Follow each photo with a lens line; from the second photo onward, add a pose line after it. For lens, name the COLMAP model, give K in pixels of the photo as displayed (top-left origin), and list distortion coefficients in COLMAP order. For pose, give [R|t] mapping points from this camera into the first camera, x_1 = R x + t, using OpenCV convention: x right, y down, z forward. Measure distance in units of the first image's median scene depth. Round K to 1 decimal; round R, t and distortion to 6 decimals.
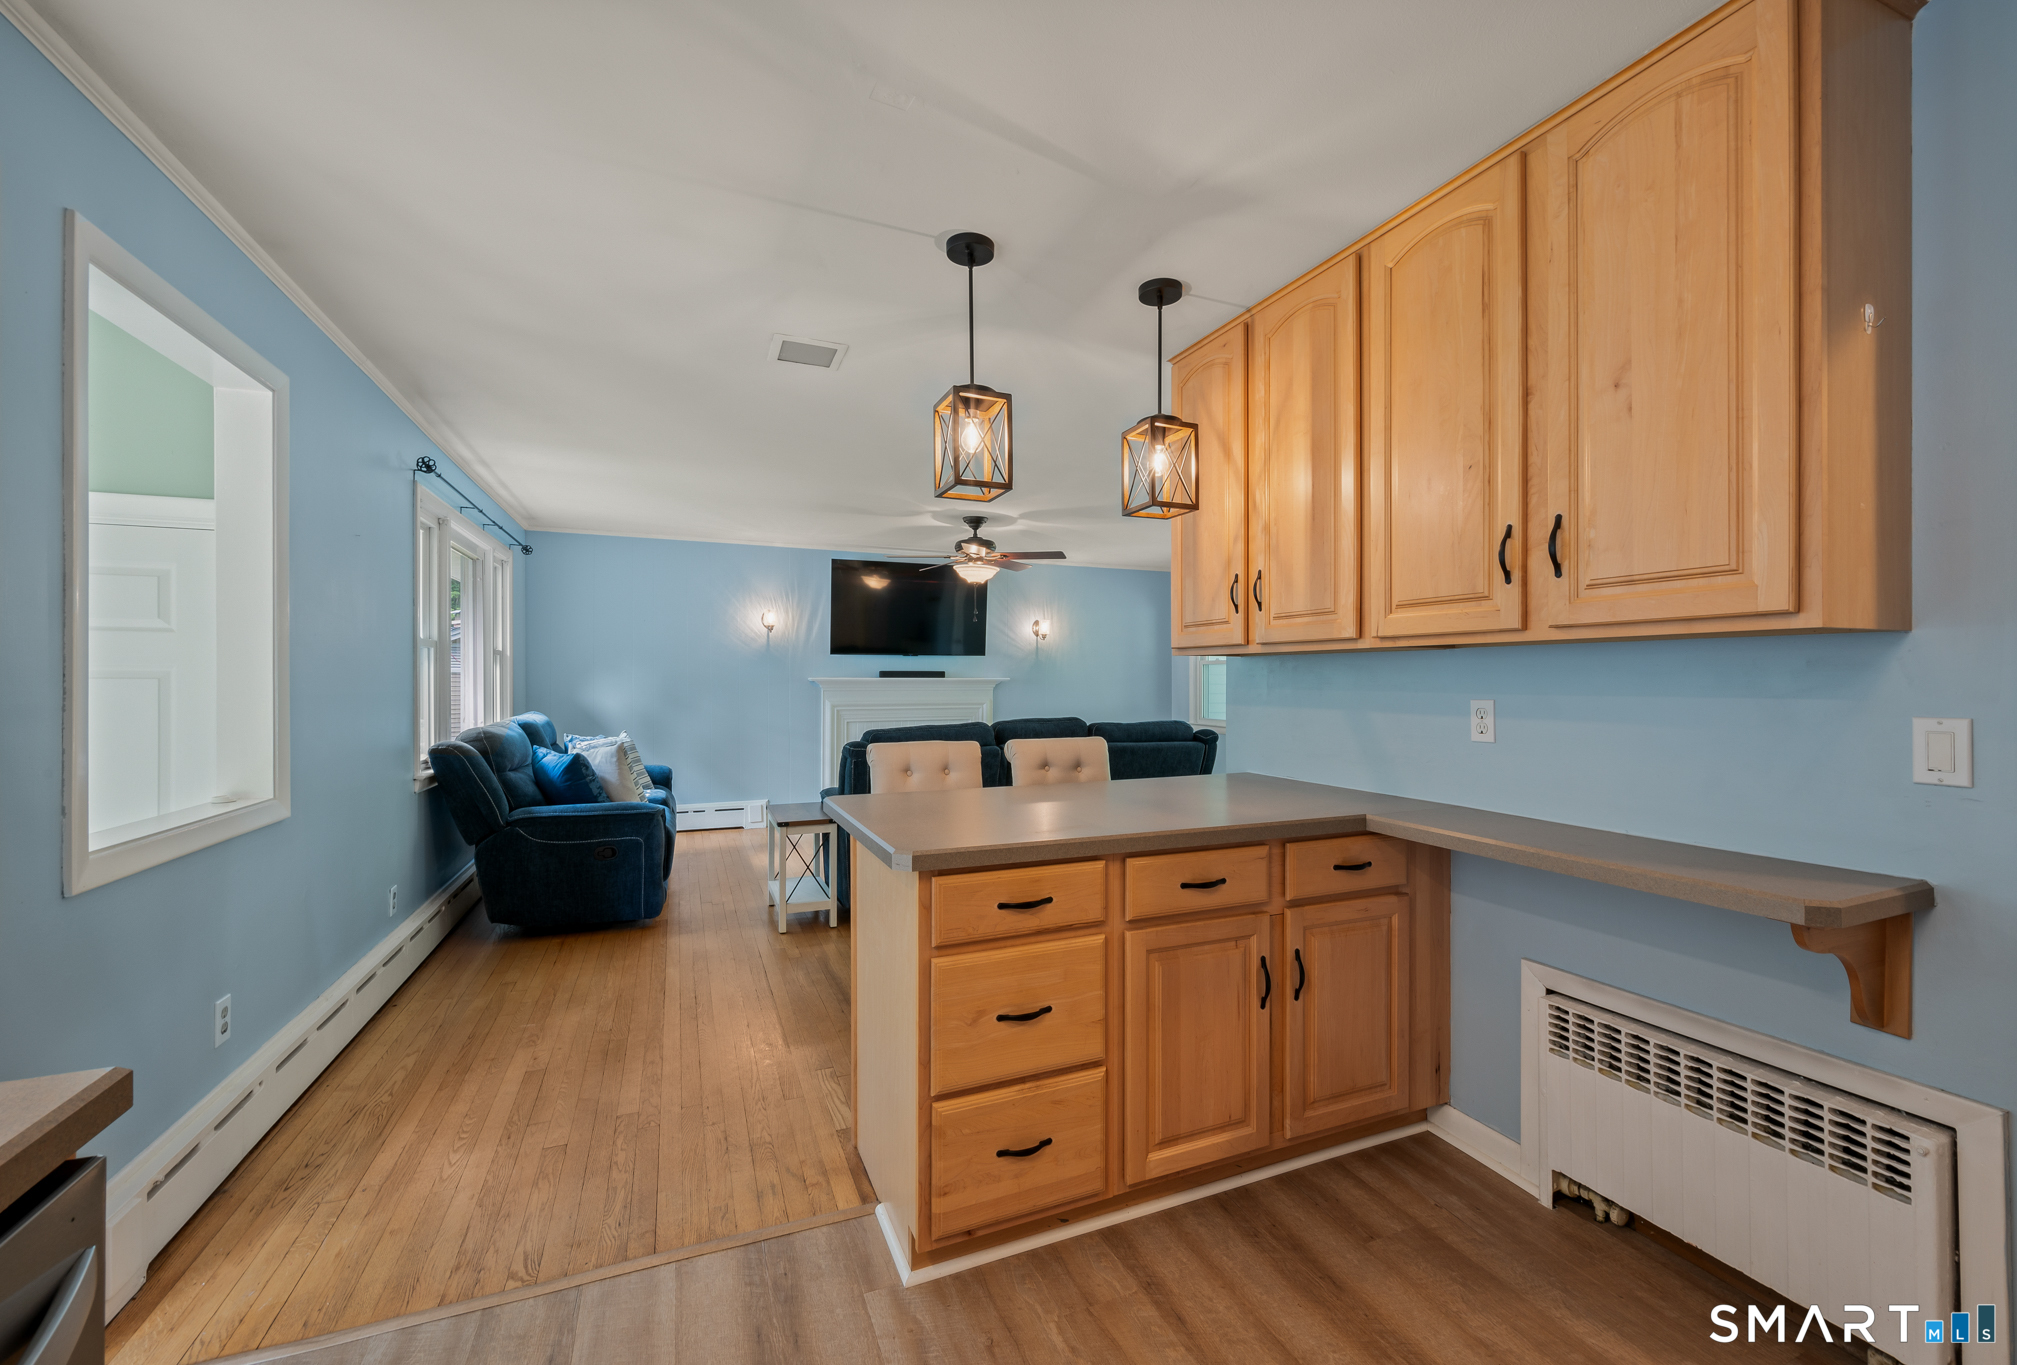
lens RADIAL K [[839.1, 0, 1033.5], [0, 839.1, 678.3], [0, 0, 1]] dist [-0.000685, -0.000148]
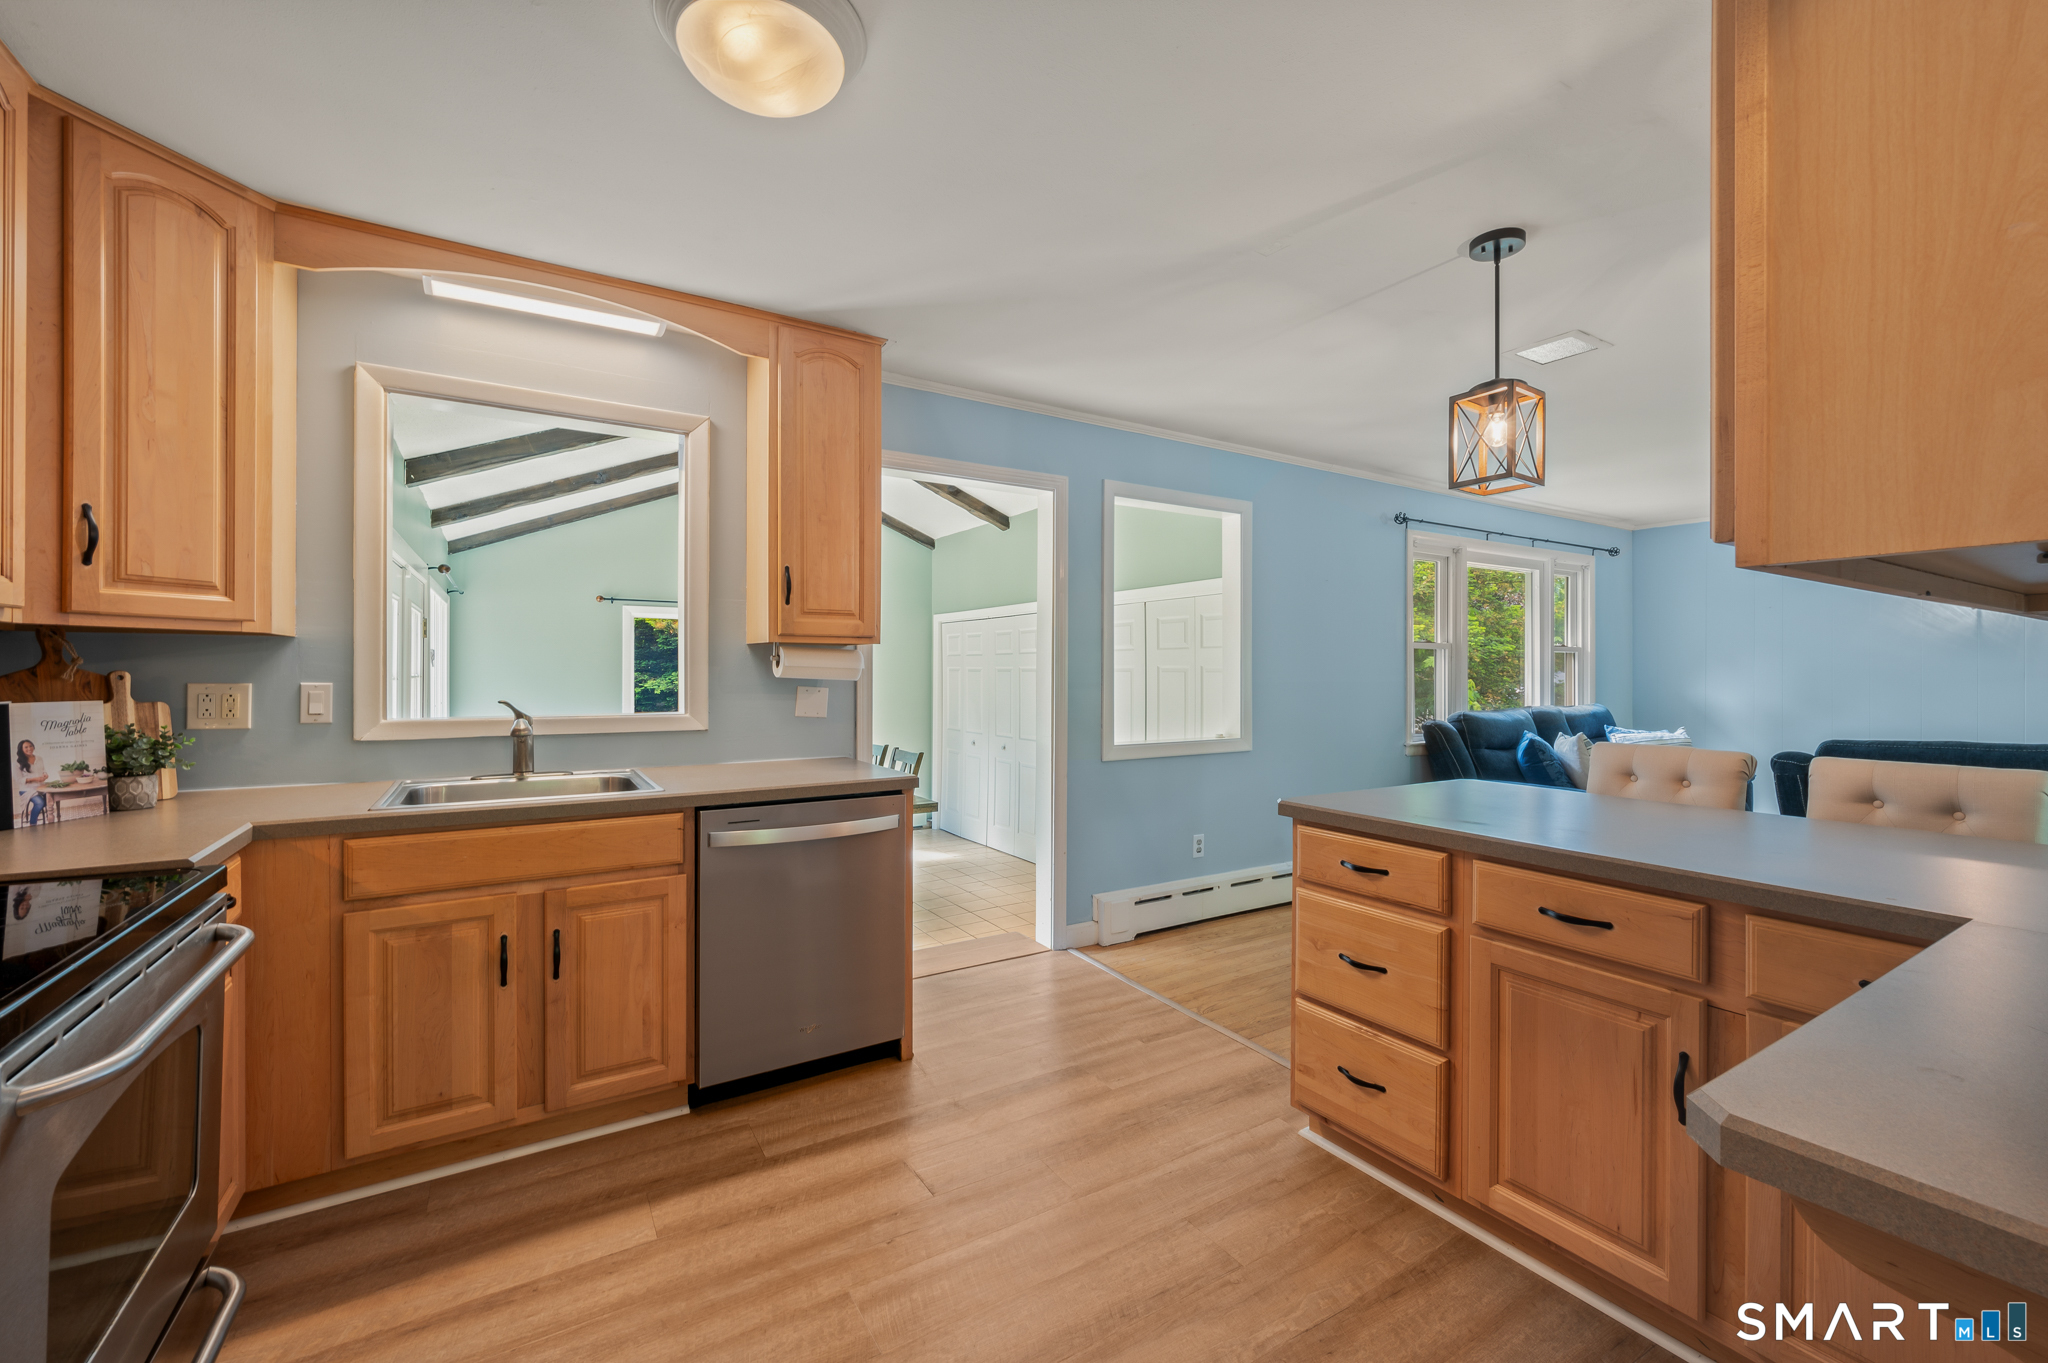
lens RADIAL K [[816.8, 0, 1025.5], [0, 816.8, 675.8], [0, 0, 1]] dist [0.000564, -0.000046]
pose [[0.145102, 0.004701, -0.989406, 0.834318], [-0.001763, 0.999988, 0.004493, 0.001122], [0.989415, 0.001093, 0.145108, 0.308116]]
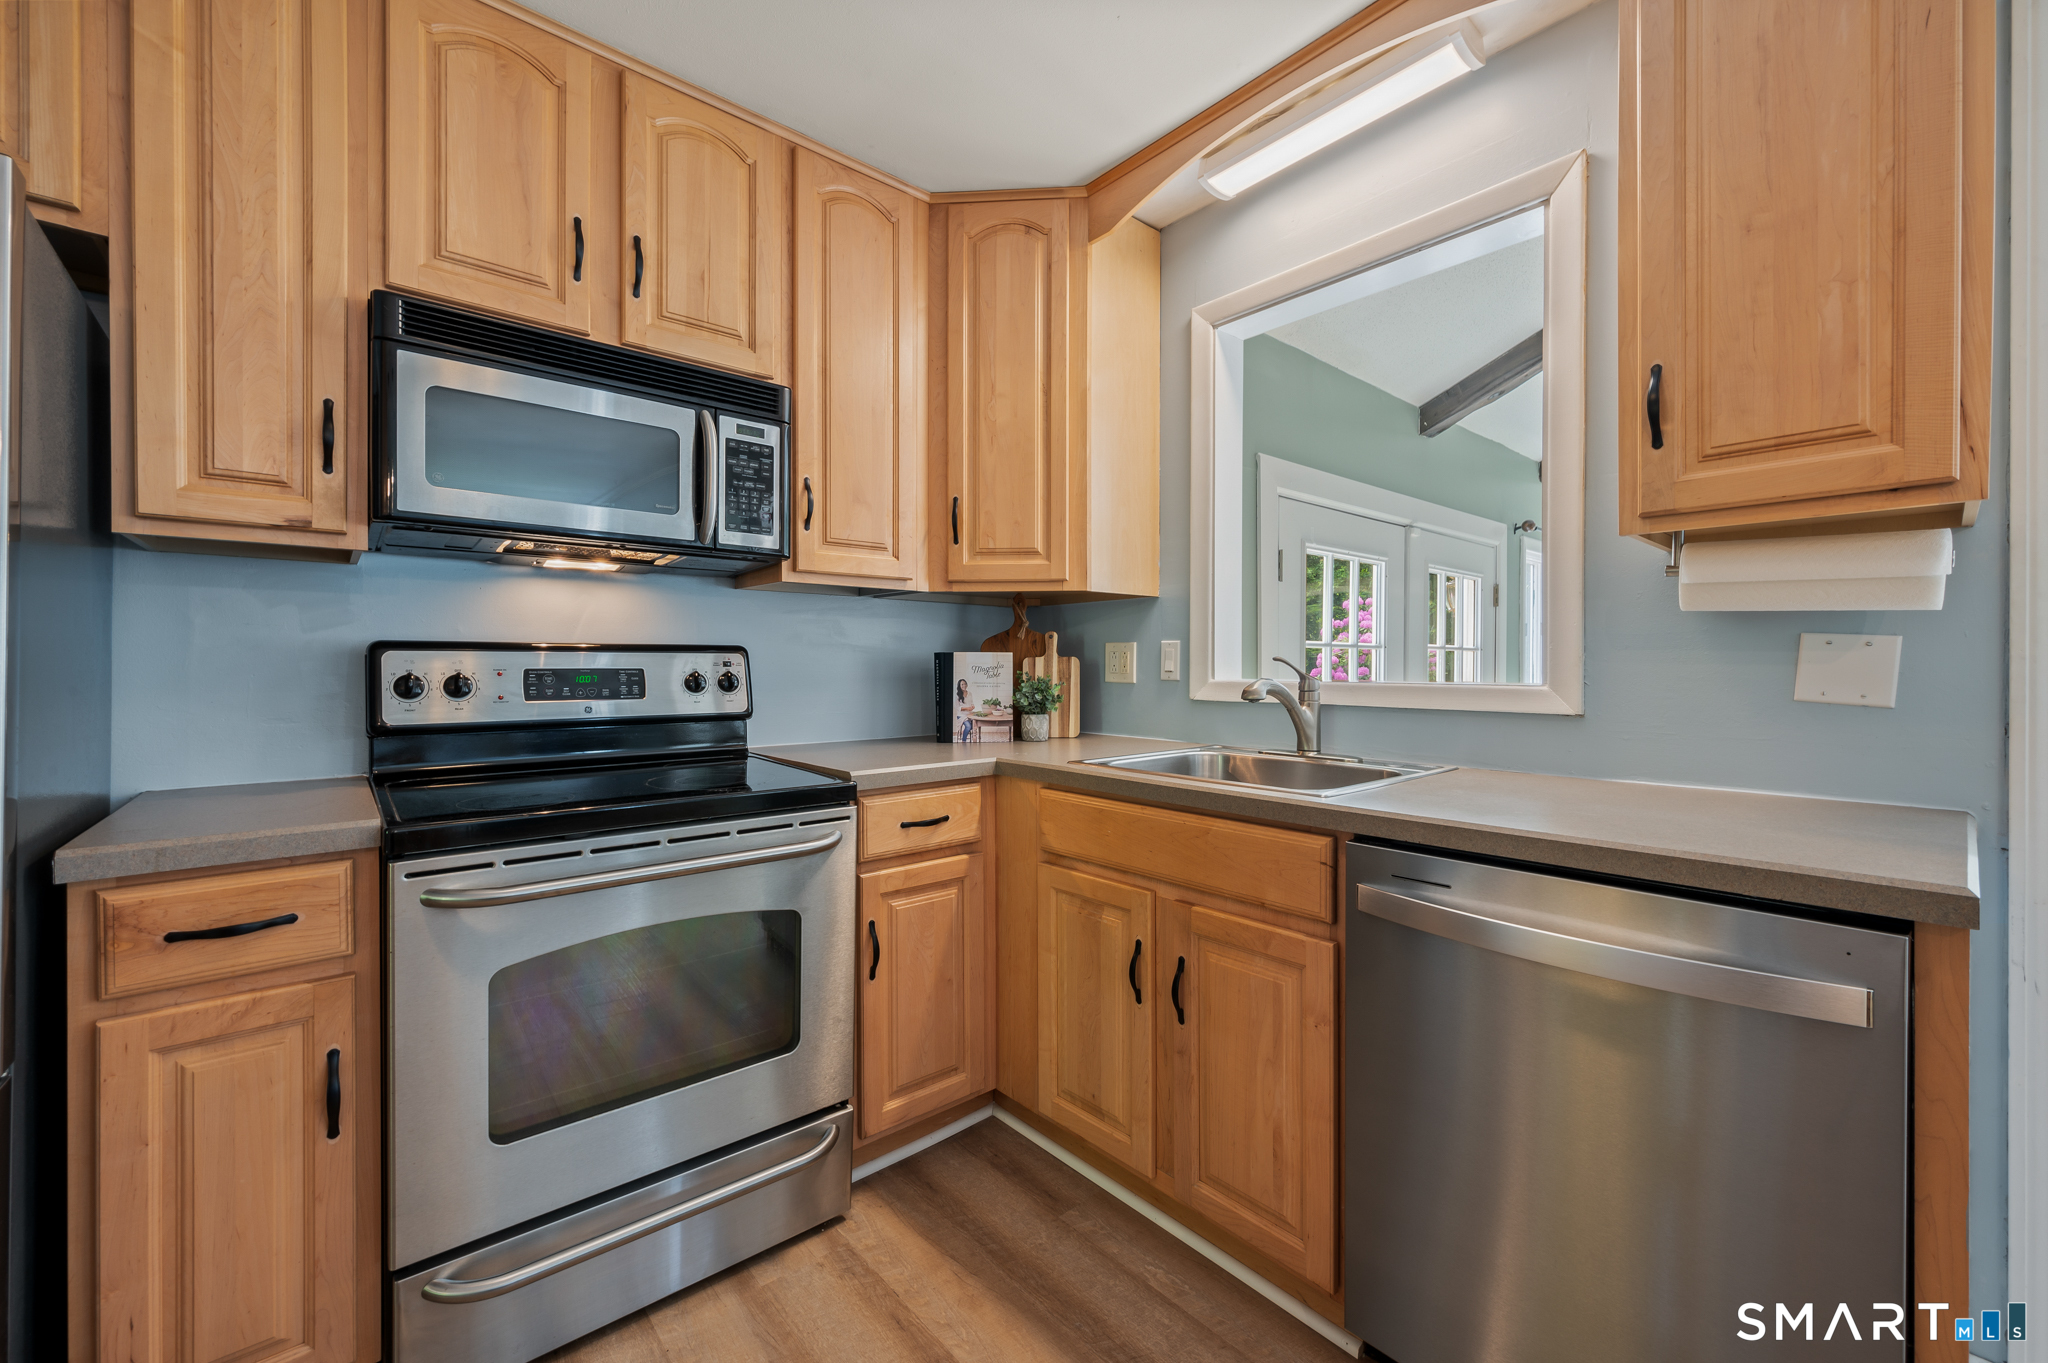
lens RADIAL K [[826.1, 0, 1063.8], [0, 826.1, 672.9], [0, 0, 1]] dist [0.000621, -0.000064]
pose [[-0.947421, 0.001659, -0.319985, 0.142754], [-0.000196, 0.999983, 0.005767, 0.053164], [0.319989, 0.005527, -0.947405, 0.543823]]
